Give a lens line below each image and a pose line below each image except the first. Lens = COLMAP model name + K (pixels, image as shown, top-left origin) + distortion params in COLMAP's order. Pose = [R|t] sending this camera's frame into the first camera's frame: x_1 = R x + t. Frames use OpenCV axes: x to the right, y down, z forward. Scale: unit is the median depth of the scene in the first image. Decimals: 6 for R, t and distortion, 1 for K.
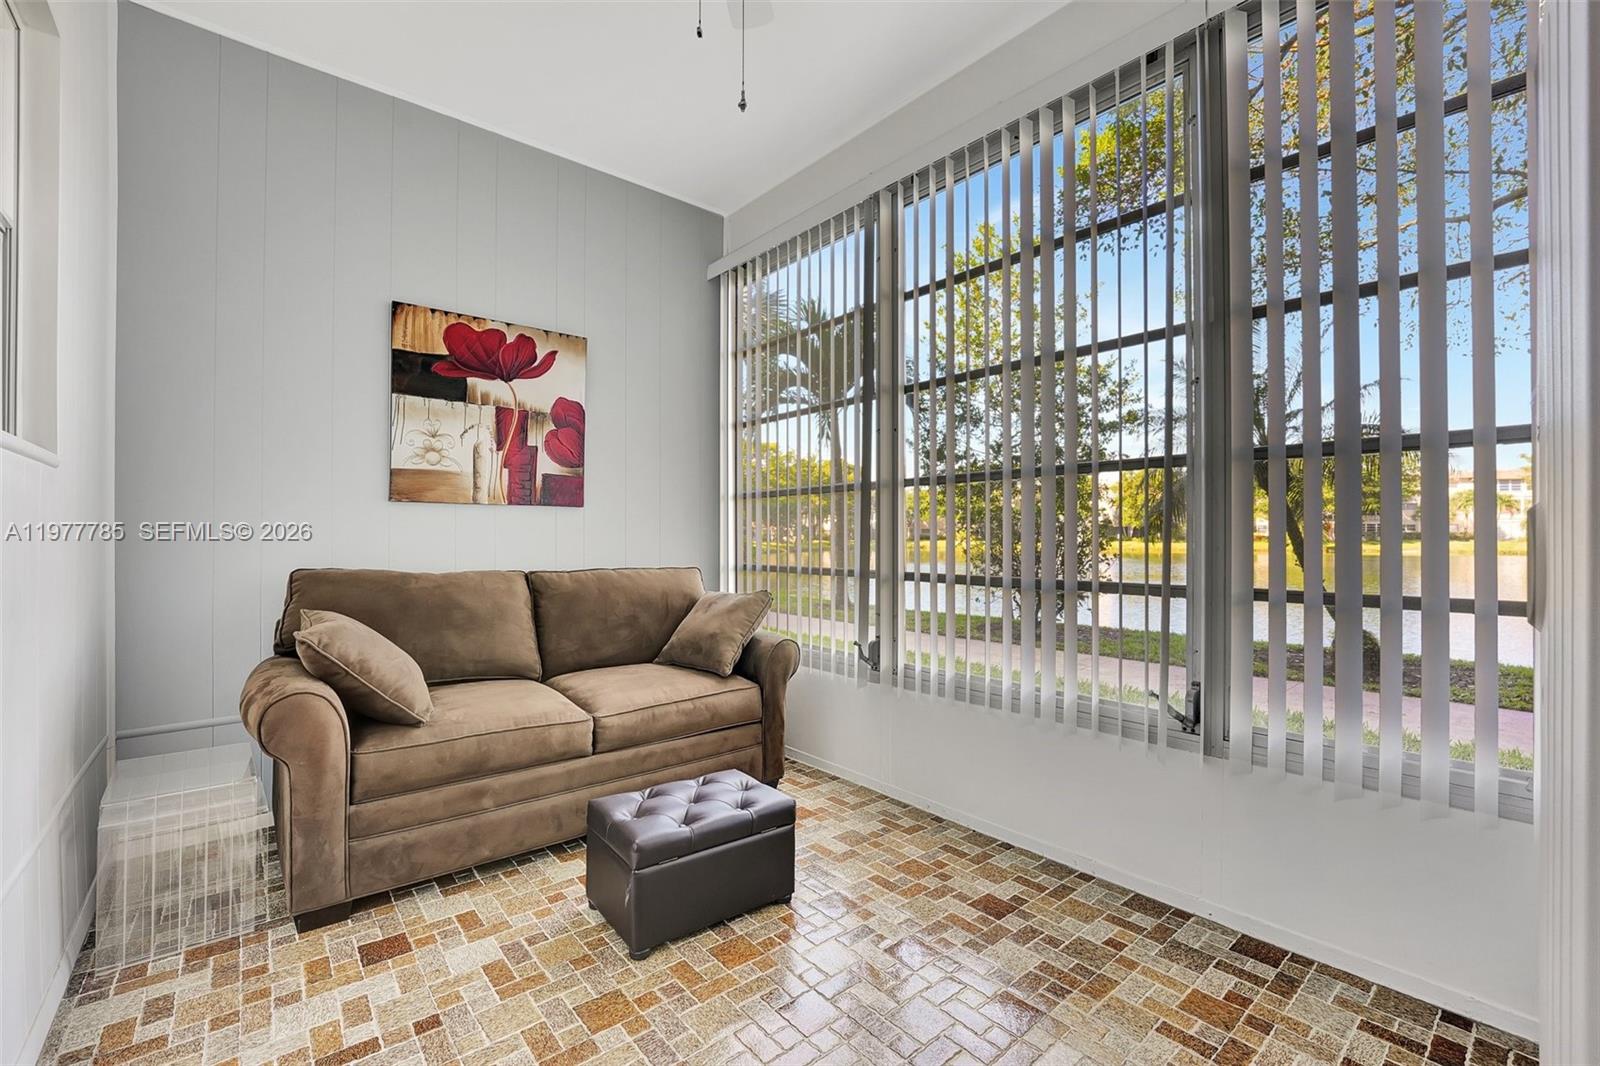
lens RADIAL K [[682.1, 0, 800.0], [0, 682.1, 533.0], [0, 0, 1]] dist [0.002248, 0.000652]
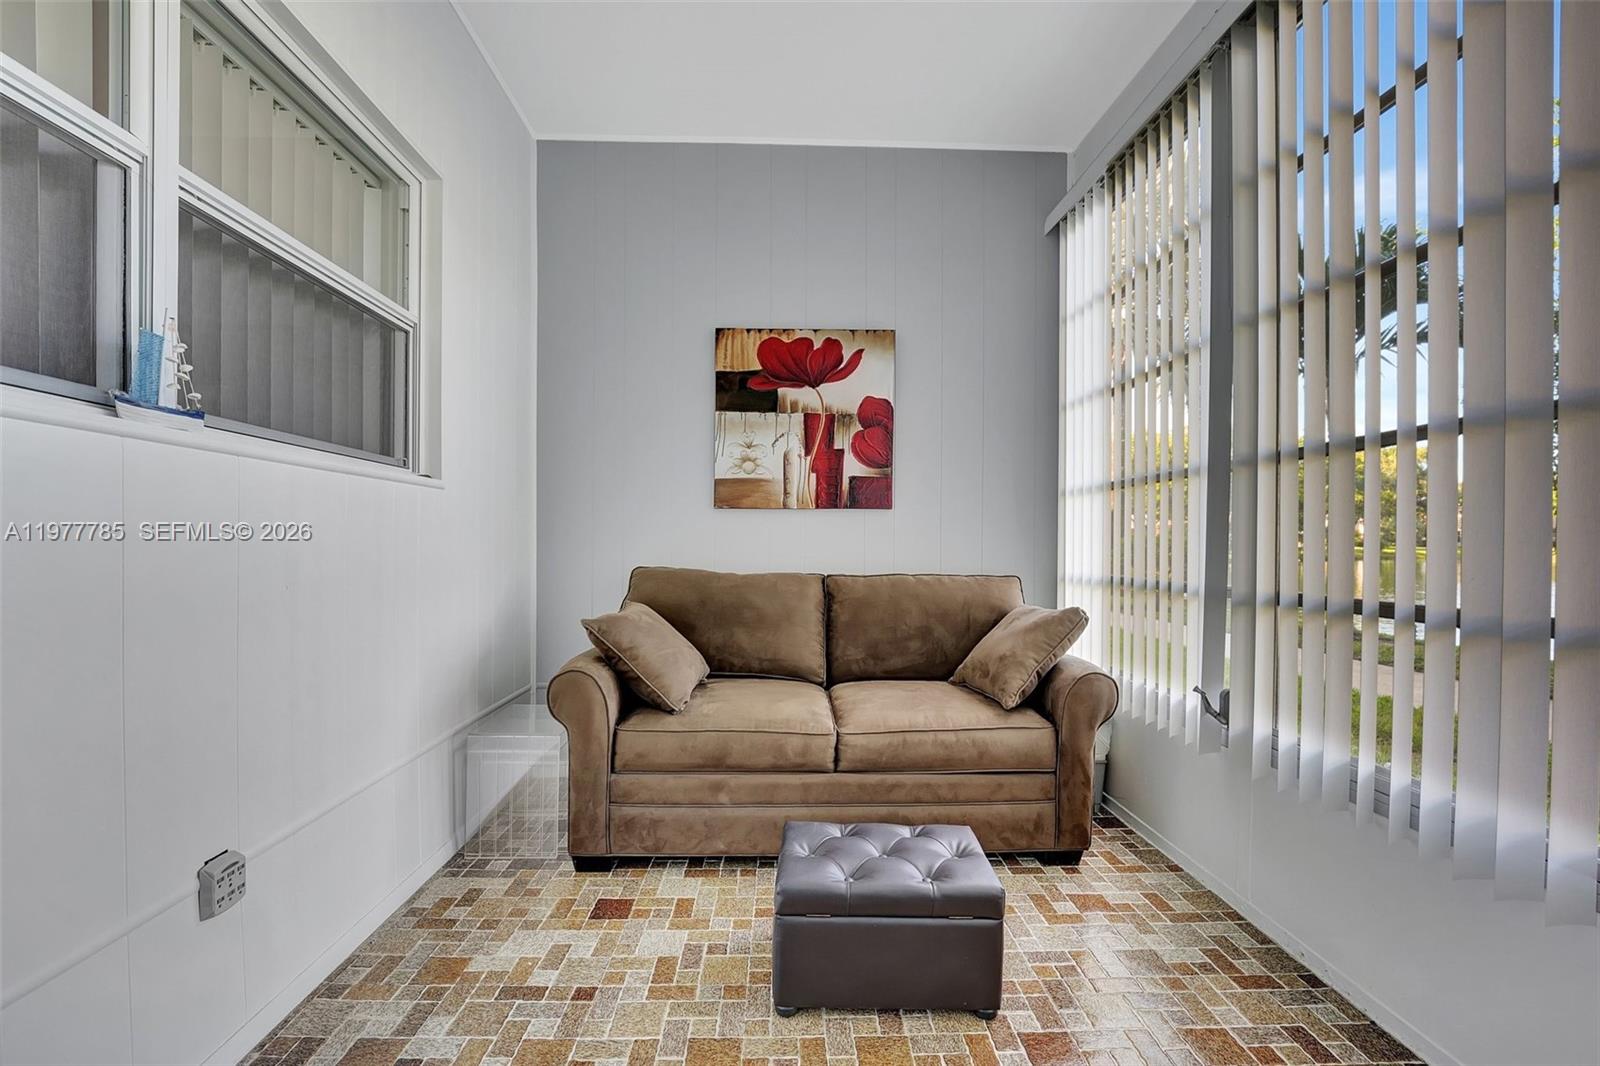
lens RADIAL K [[683.9, 0, 802.3], [0, 683.9, 548.1], [0, 0, 1]] dist [-0.014466, 0.000351]
pose [[0.791125, 0.004452, -0.611639, 0.212074], [0.003222, 0.999929, 0.011445, 0.006575], [0.611646, -0.011026, 0.791054, 0.216267]]
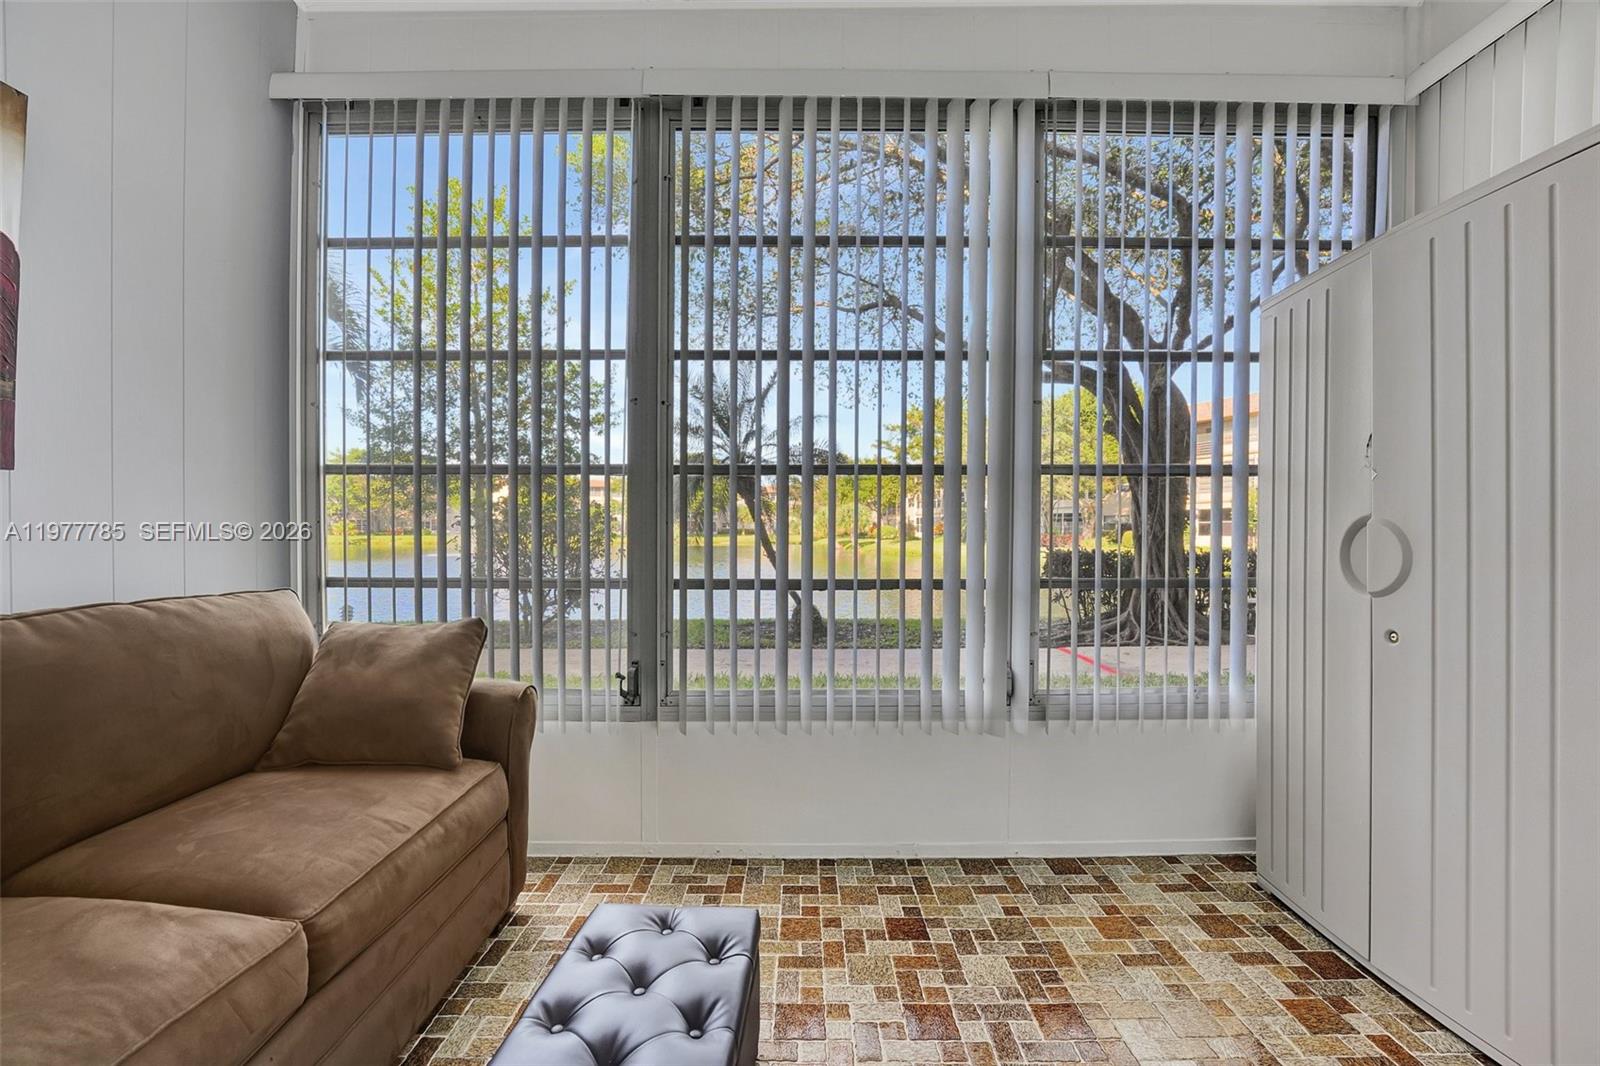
lens RADIAL K [[647.9, 0, 801.4], [0, 647.9, 548.4], [0, 0, 1]] dist [-0.014653, -0.000115]
pose [[0.642164, -0.008302, 0.766522, -0.382454], [-0.012093, 0.999707, 0.020959, -0.001066], [-0.766472, -0.022729, 0.641875, 0.421396]]
